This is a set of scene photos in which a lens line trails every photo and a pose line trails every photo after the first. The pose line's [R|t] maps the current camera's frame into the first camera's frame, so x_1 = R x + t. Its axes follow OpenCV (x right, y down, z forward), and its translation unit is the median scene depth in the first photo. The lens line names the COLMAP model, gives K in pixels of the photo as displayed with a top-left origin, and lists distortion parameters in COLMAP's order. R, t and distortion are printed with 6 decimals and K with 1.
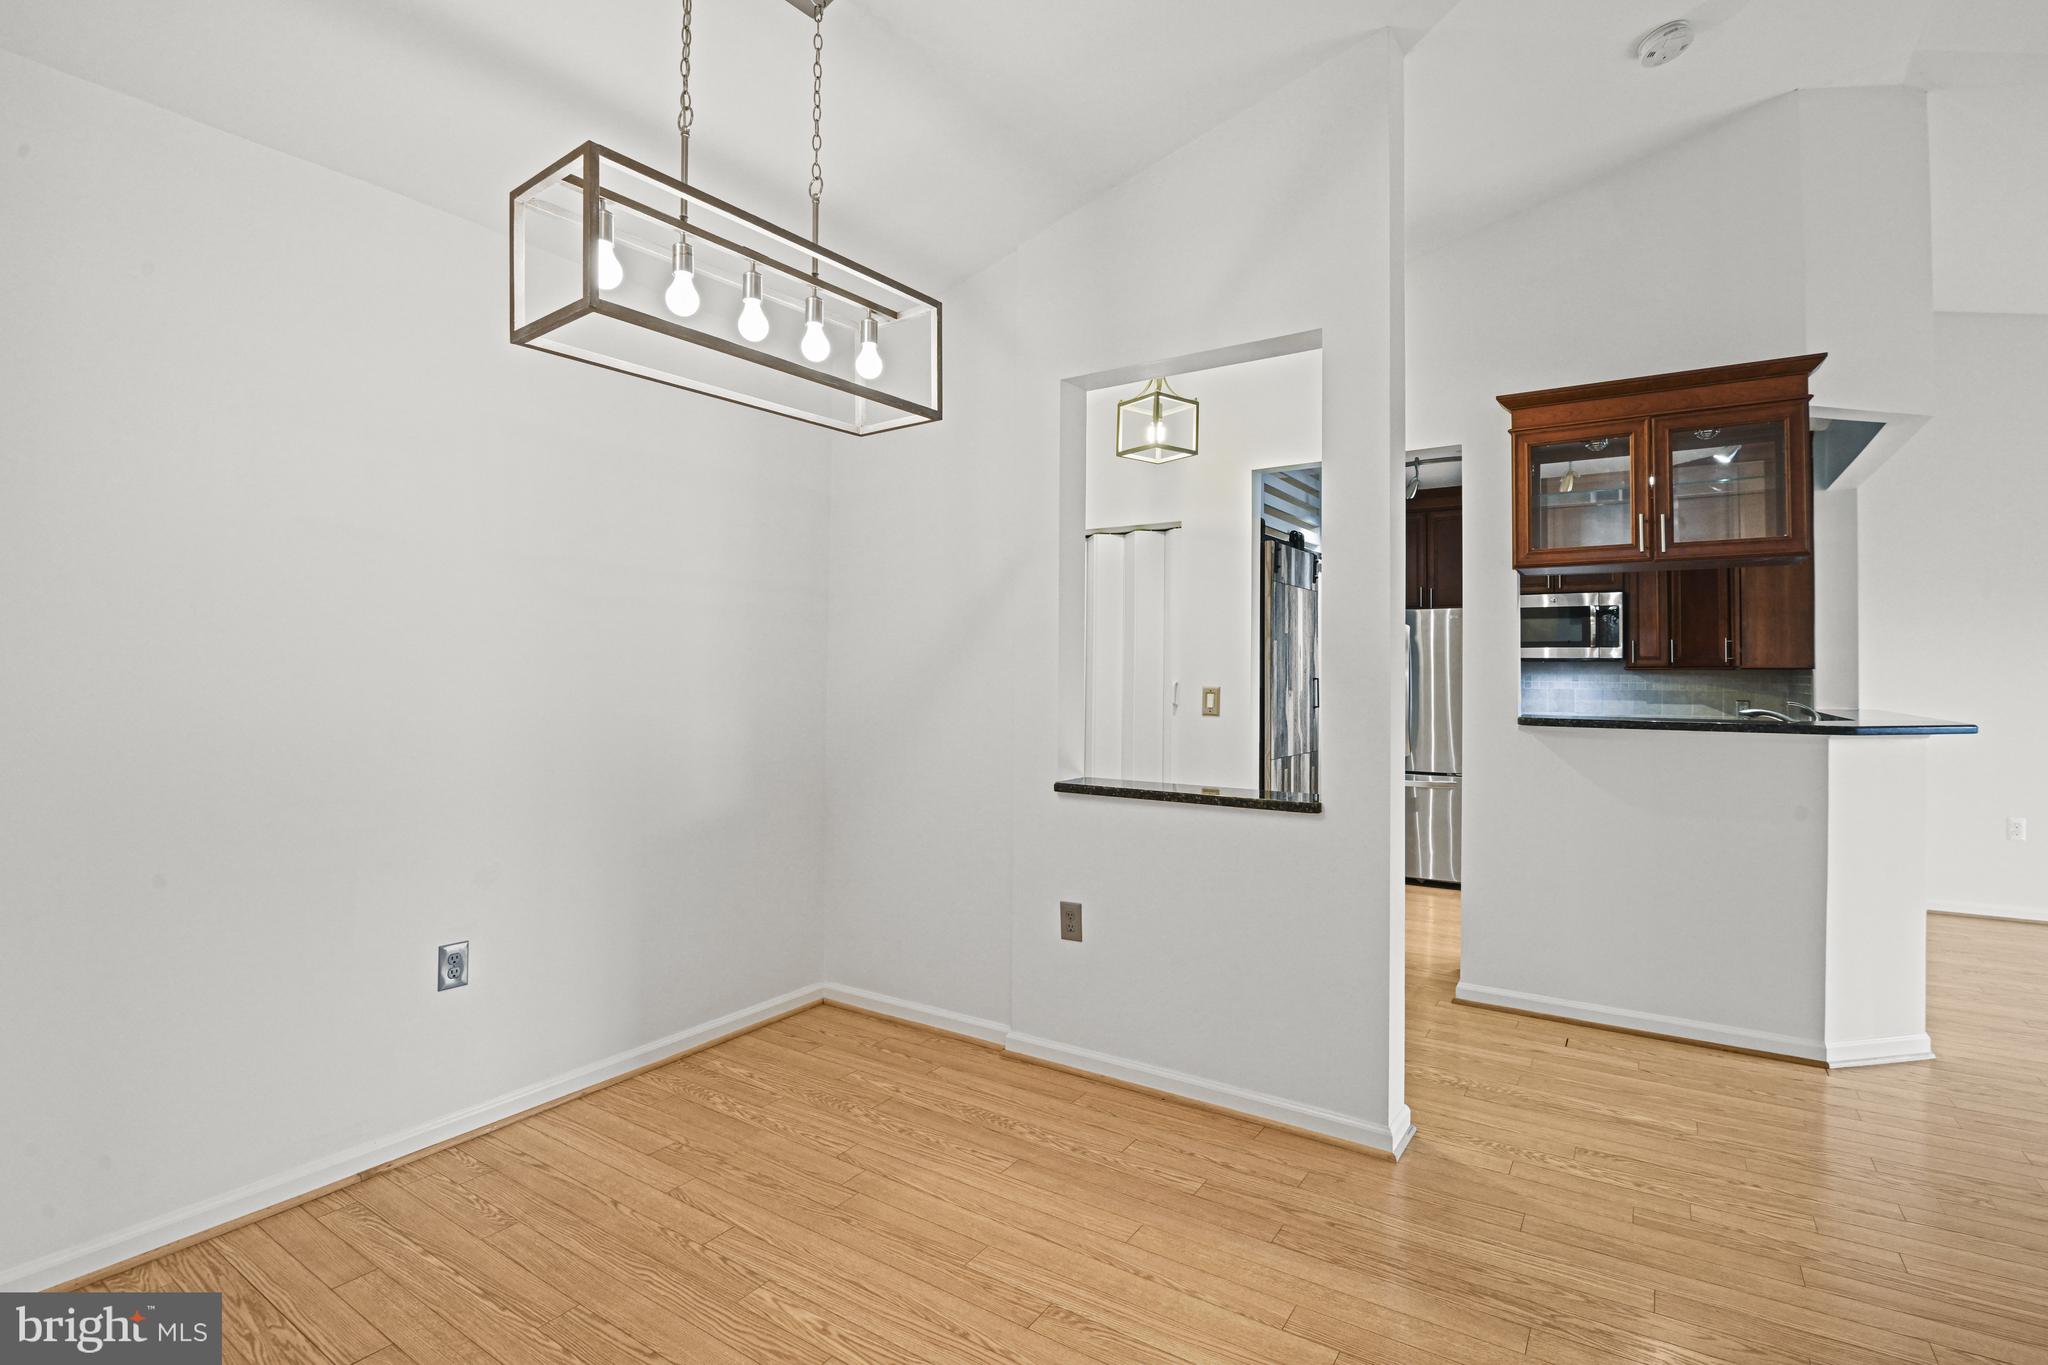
lens RADIAL K [[952.8, 0, 1037.7], [0, 952.8, 650.8], [0, 0, 1]] dist [-0.011802, -0.005359]
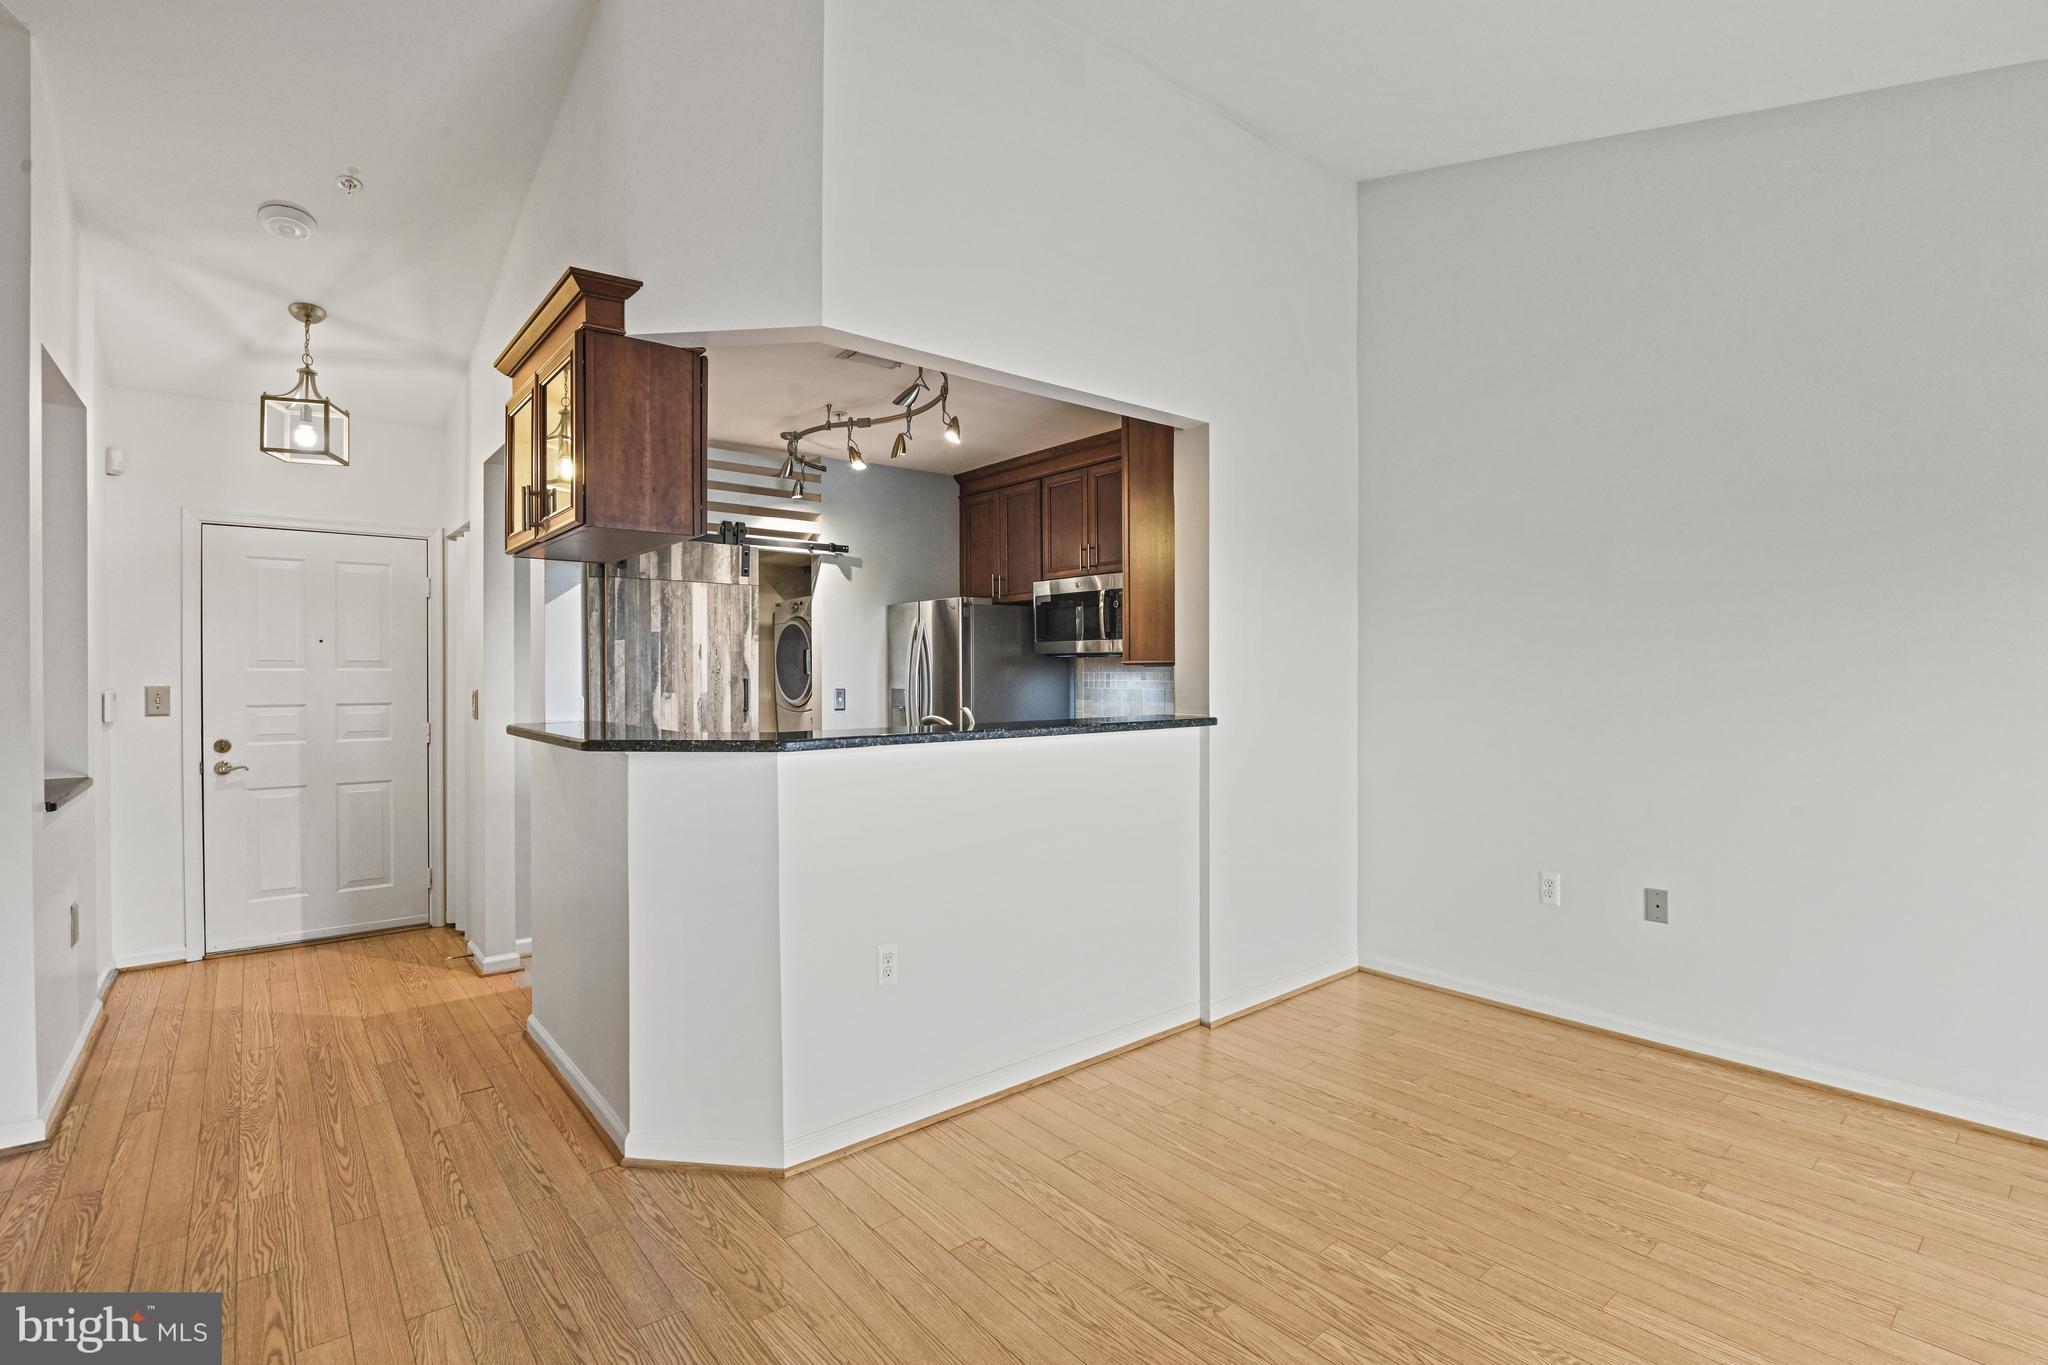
lens RADIAL K [[952.8, 0, 1032.4], [0, 952.8, 677.8], [0, 0, 1]] dist [-0.011802, -0.005359]
pose [[0.955484, -0.007348, -0.294952, 1.441991], [0.015931, 0.999516, 0.026708, 0.012362], [0.294613, -0.030218, 0.955139, 0.346617]]
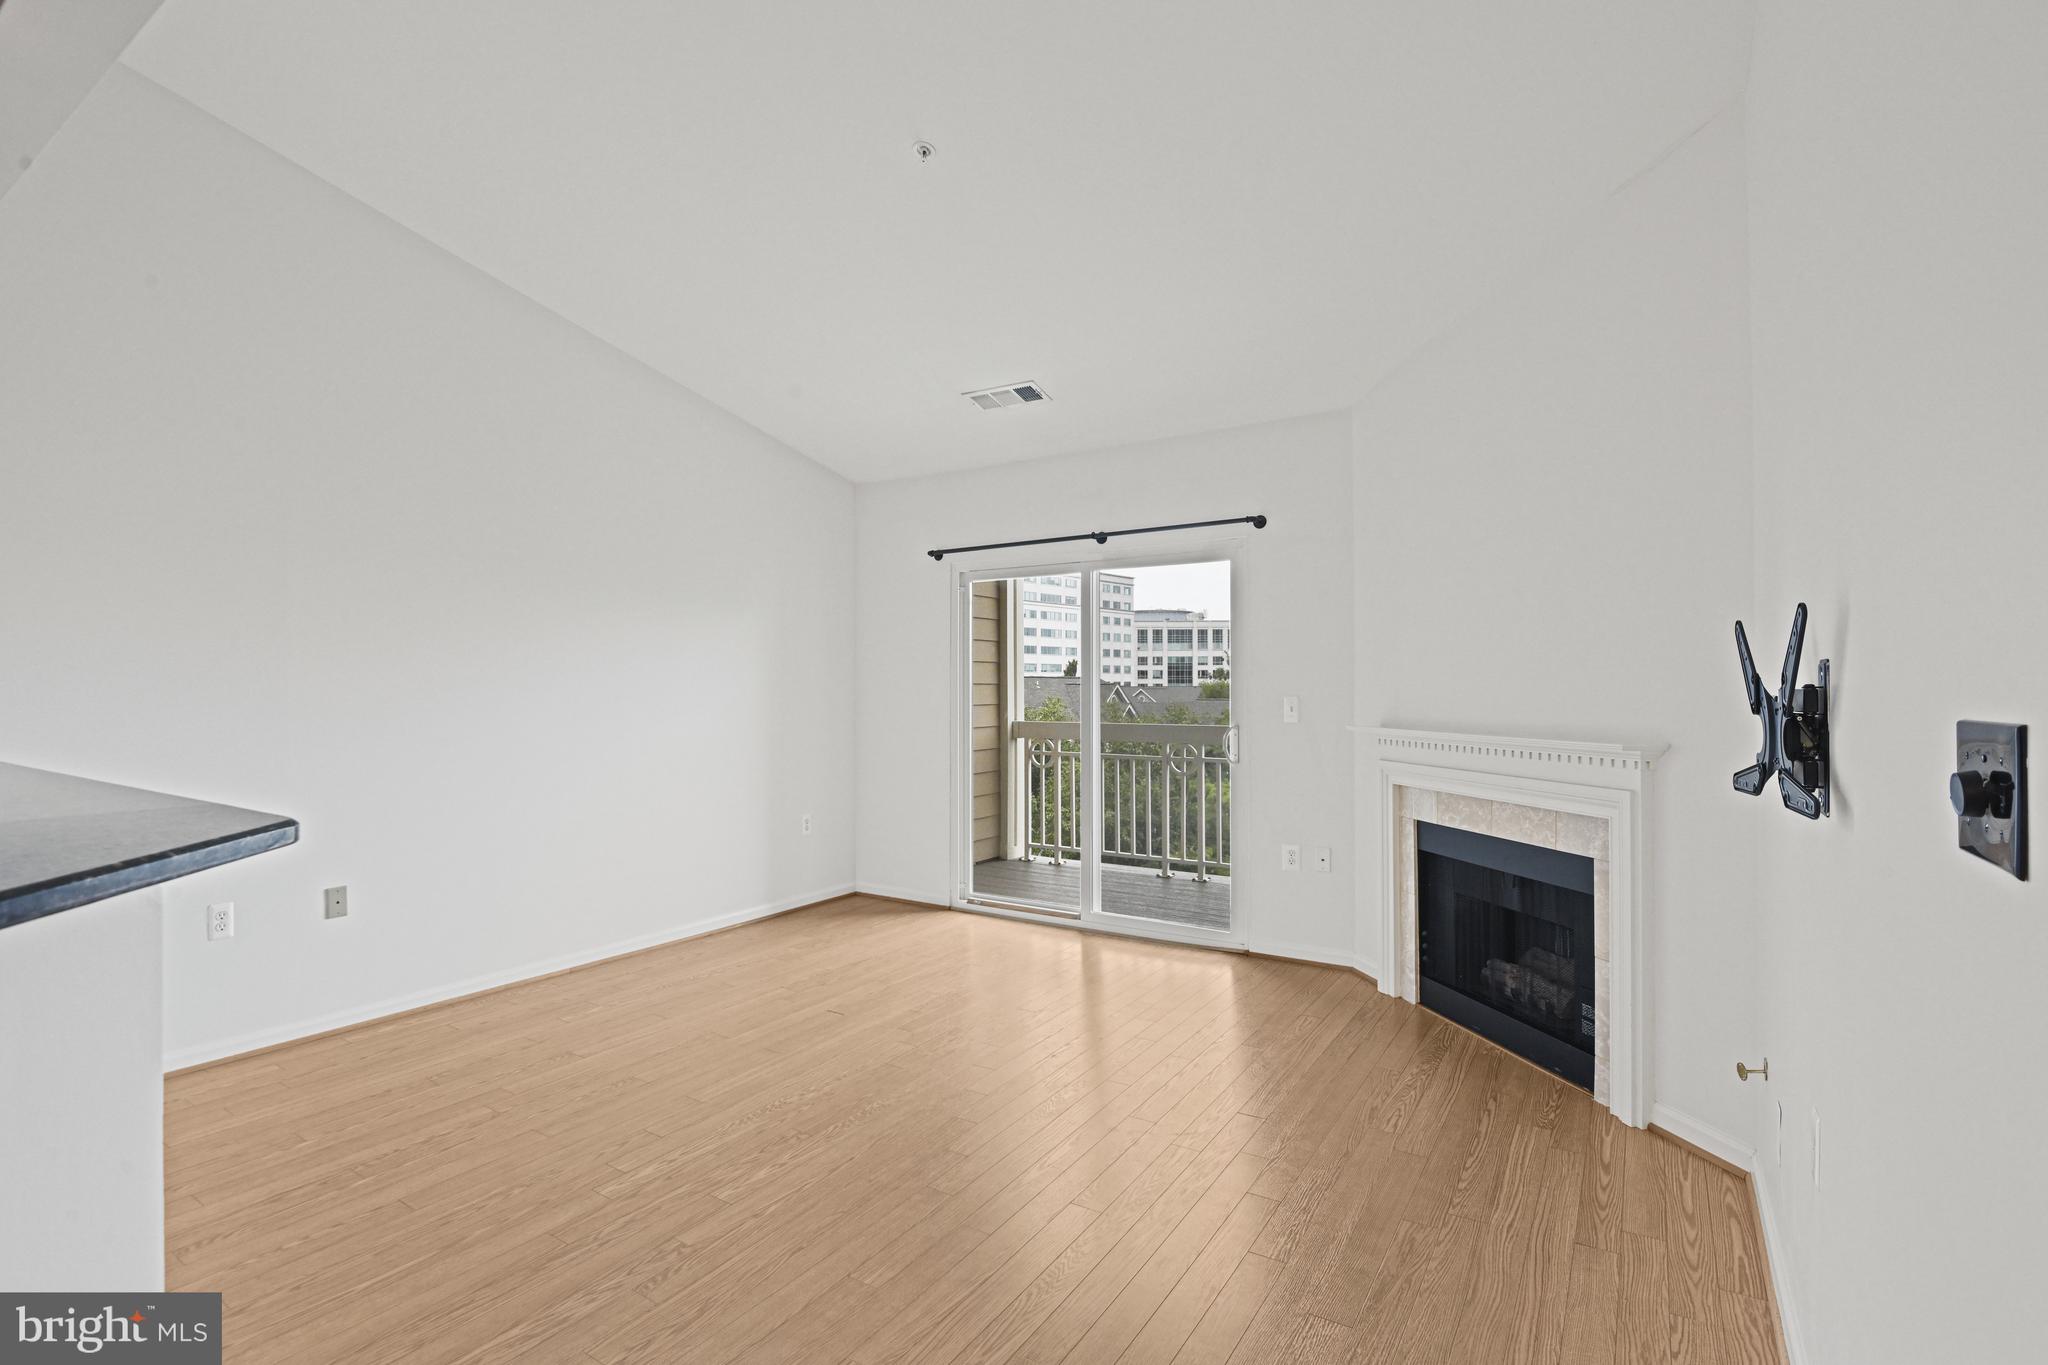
lens RADIAL K [[952.8, 0, 1023.8], [0, 952.8, 683.8], [0, 0, 1]] dist [-0.011802, -0.005359]
pose [[-0.006193, -0.003935, 0.999973, 0.642374], [-0.022508, 0.999739, 0.003795, 0.017472], [-0.999727, -0.022484, -0.006280, 0.733217]]
